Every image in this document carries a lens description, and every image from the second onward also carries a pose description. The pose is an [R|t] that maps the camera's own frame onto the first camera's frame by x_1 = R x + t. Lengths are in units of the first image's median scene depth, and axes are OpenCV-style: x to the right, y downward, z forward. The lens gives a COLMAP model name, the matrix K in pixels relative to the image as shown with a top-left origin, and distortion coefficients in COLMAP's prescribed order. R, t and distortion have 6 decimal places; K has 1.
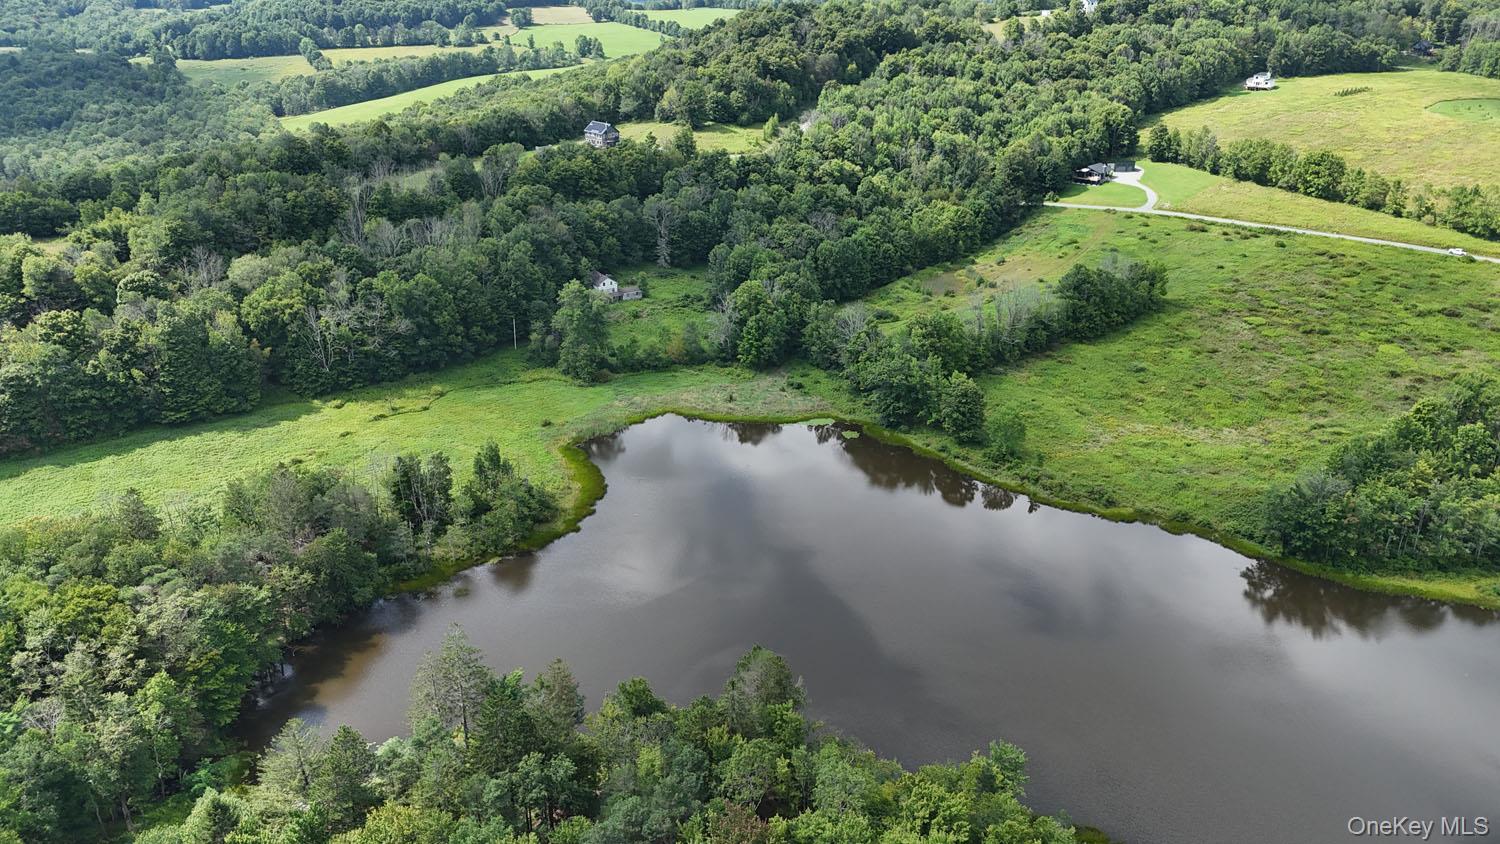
lens RADIAL K [[1098.3, 0, 750.8], [0, 1098.3, 419.3], [0, 0, 1]] dist [0.078781, -0.074622]
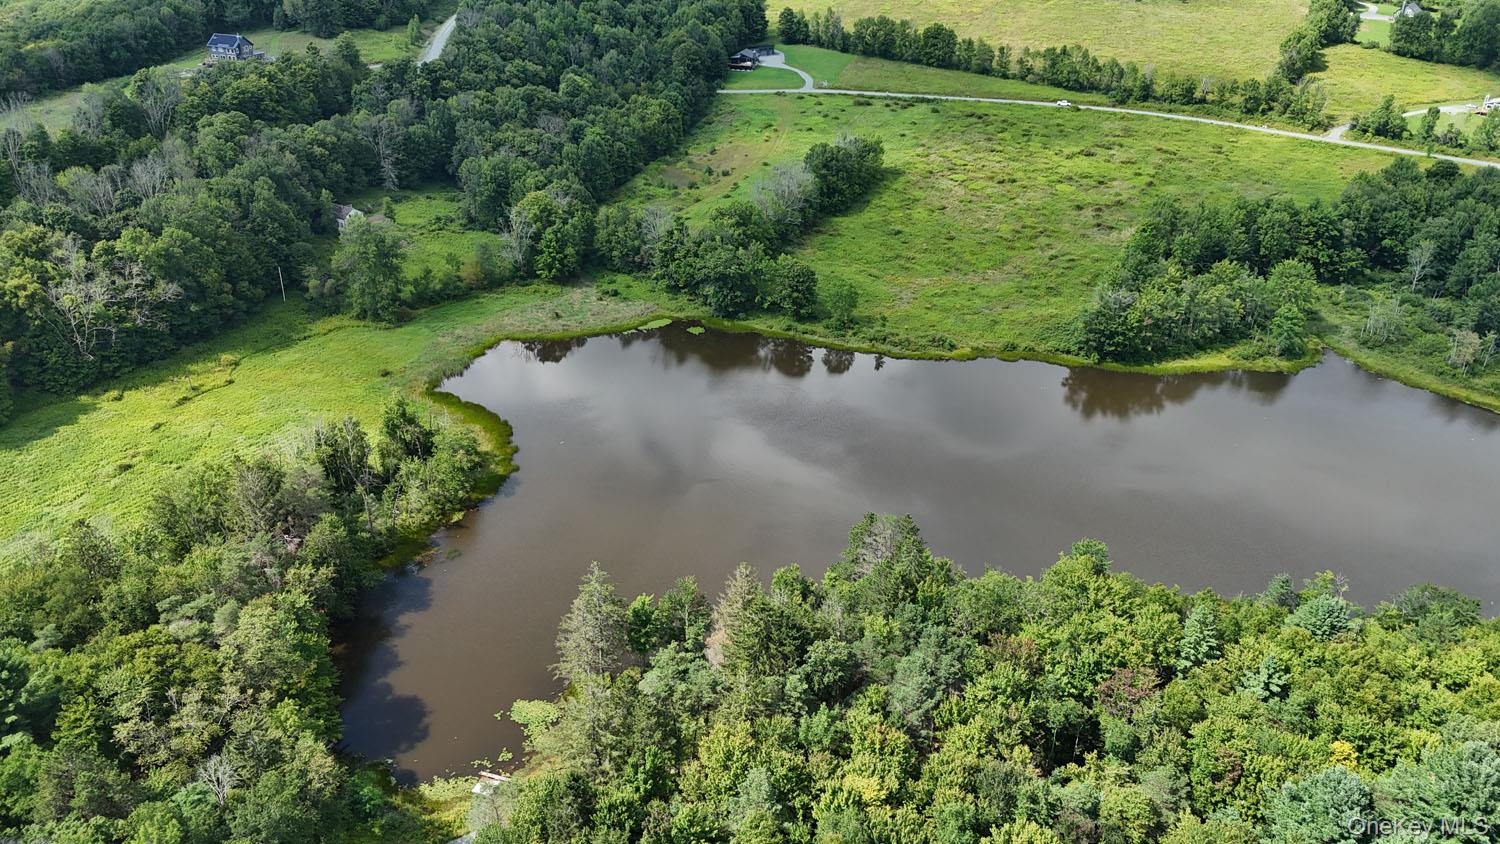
lens RADIAL K [[1100.1, 0, 750.6], [0, 1100.1, 415.6], [0, 0, 1]] dist [0.082837, -0.082127]
pose [[0.896075, -0.197887, 0.397354, -0.246727], [0.164150, 0.979403, 0.117578, -0.017205], [-0.412437, -0.040133, 0.910102, 0.030971]]
